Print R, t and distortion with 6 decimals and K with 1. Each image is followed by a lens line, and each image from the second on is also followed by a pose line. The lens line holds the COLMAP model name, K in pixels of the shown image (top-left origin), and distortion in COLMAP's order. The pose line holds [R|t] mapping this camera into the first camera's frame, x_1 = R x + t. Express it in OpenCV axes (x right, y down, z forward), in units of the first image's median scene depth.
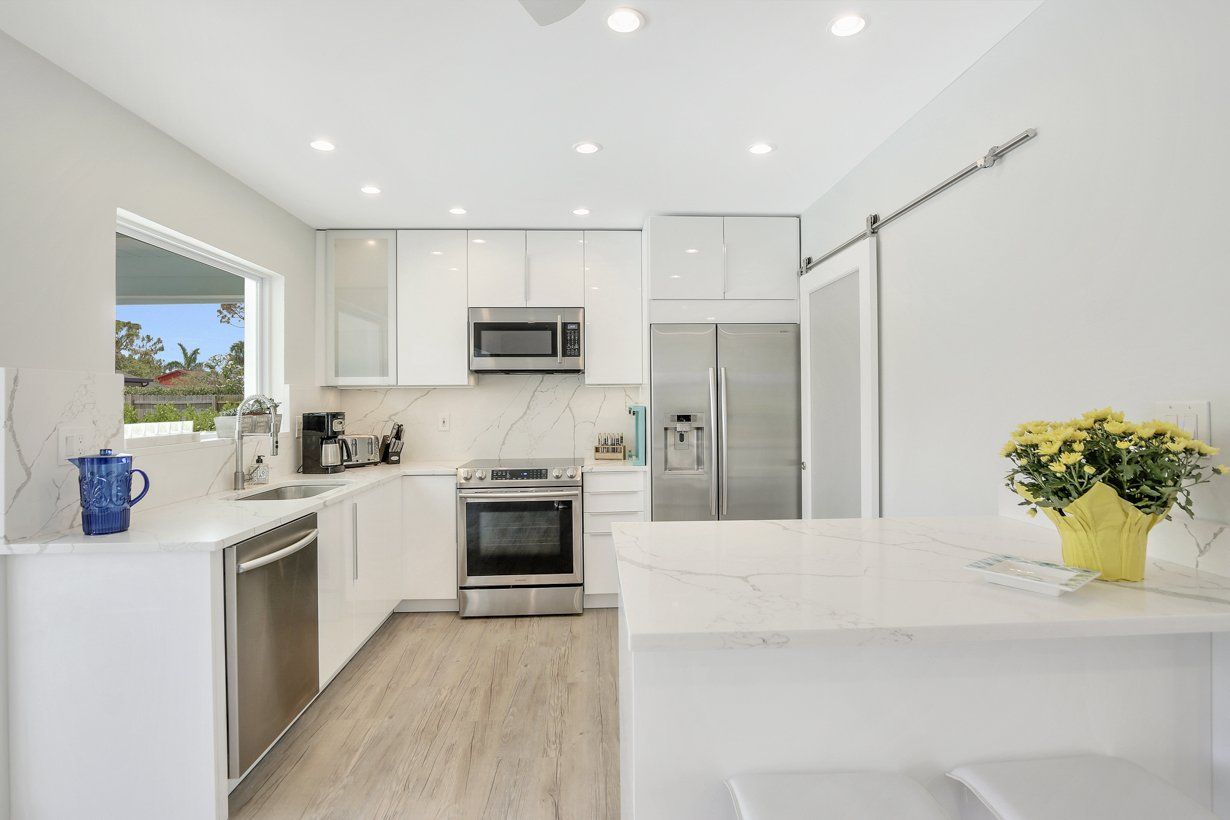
lens RADIAL K [[625.4, 0, 614.6], [0, 625.4, 396.3], [0, 0, 1]] dist [-0.017855, 0.000663]
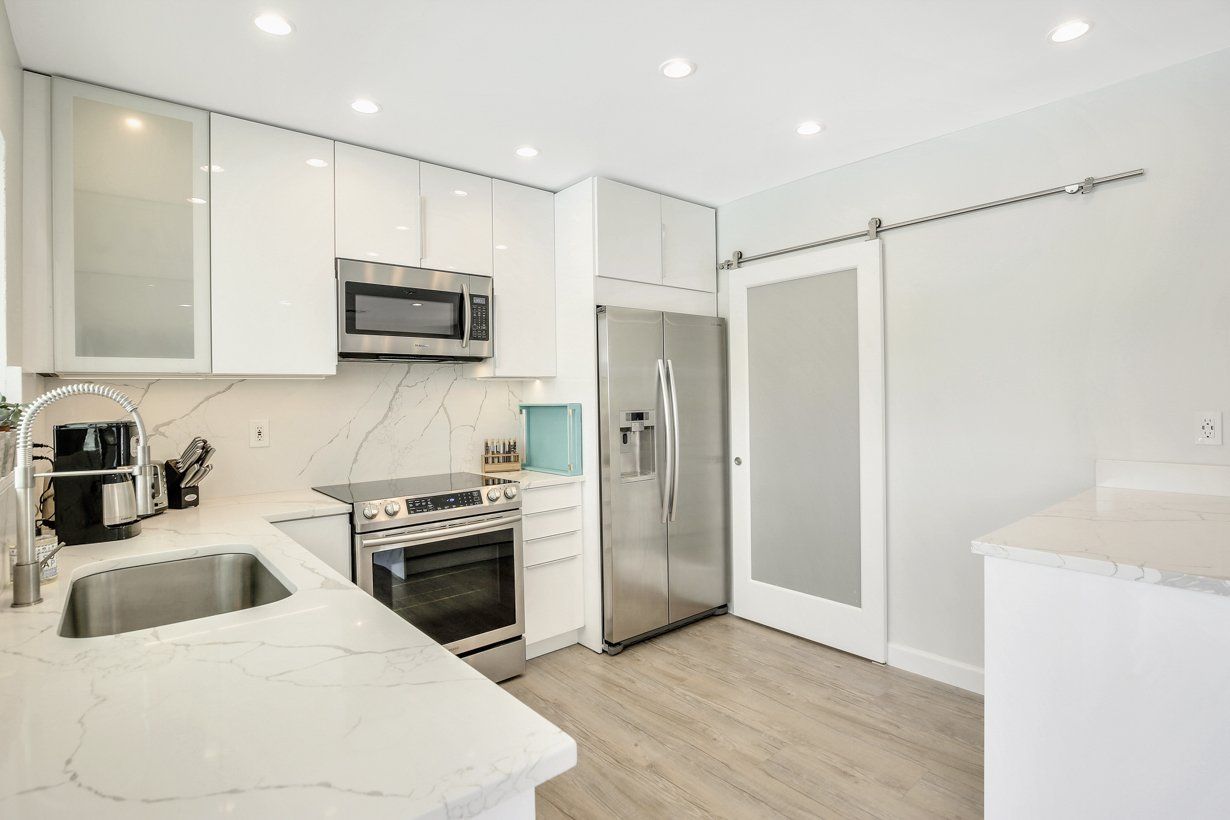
lens RADIAL K [[609.4, 0, 620.6], [0, 609.4, 397.1], [0, 0, 1]] dist [-0.029349, 0.000041]
pose [[0.790538, -0.006215, 0.612381, -0.417908], [0.005840, 0.999980, 0.002609, 0.005583], [-0.612385, 0.001514, 0.790558, 0.334018]]
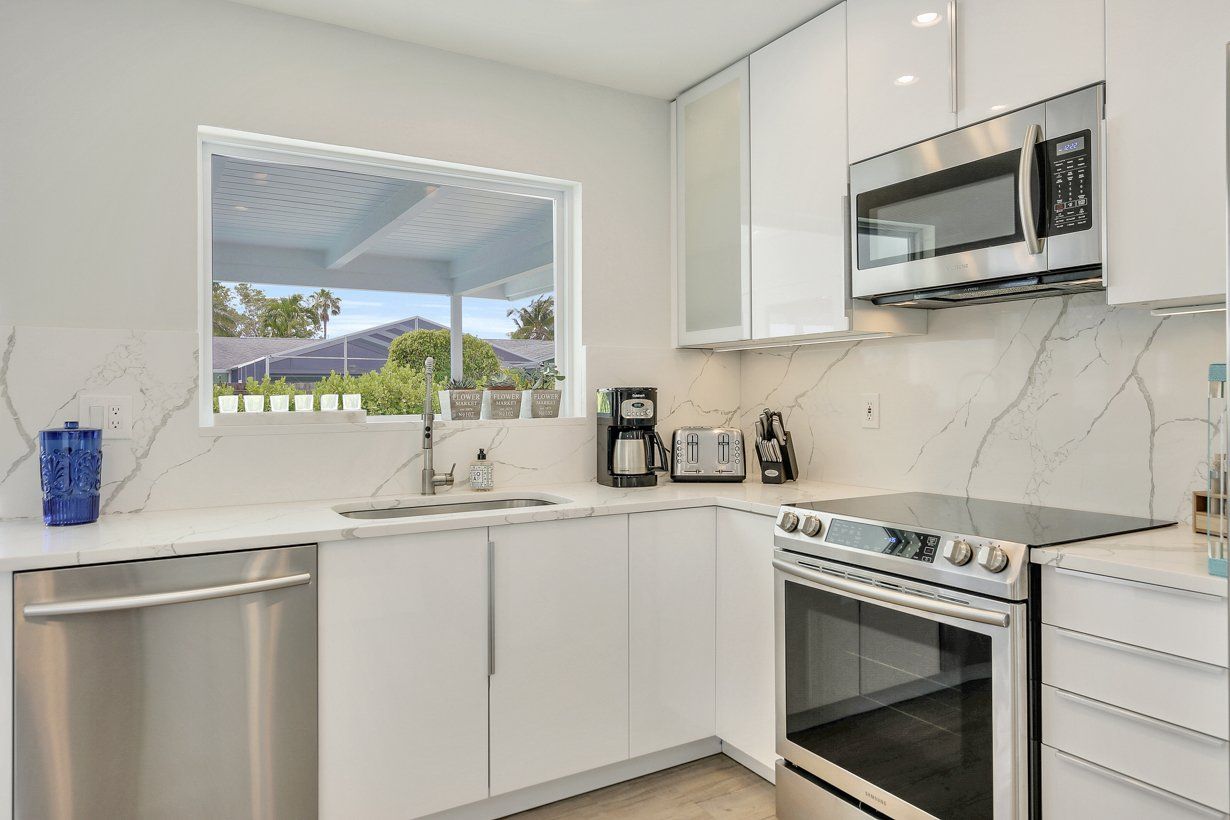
lens RADIAL K [[800.0, 0, 617.6], [0, 800.0, 392.9], [0, 0, 1]] dist [0.003203, 0.000072]
pose [[0.472359, 0.002303, -0.881403, 0.229405], [0.007932, 0.999945, 0.006864, 0.024607], [0.881371, -0.010234, 0.472314, 0.604902]]
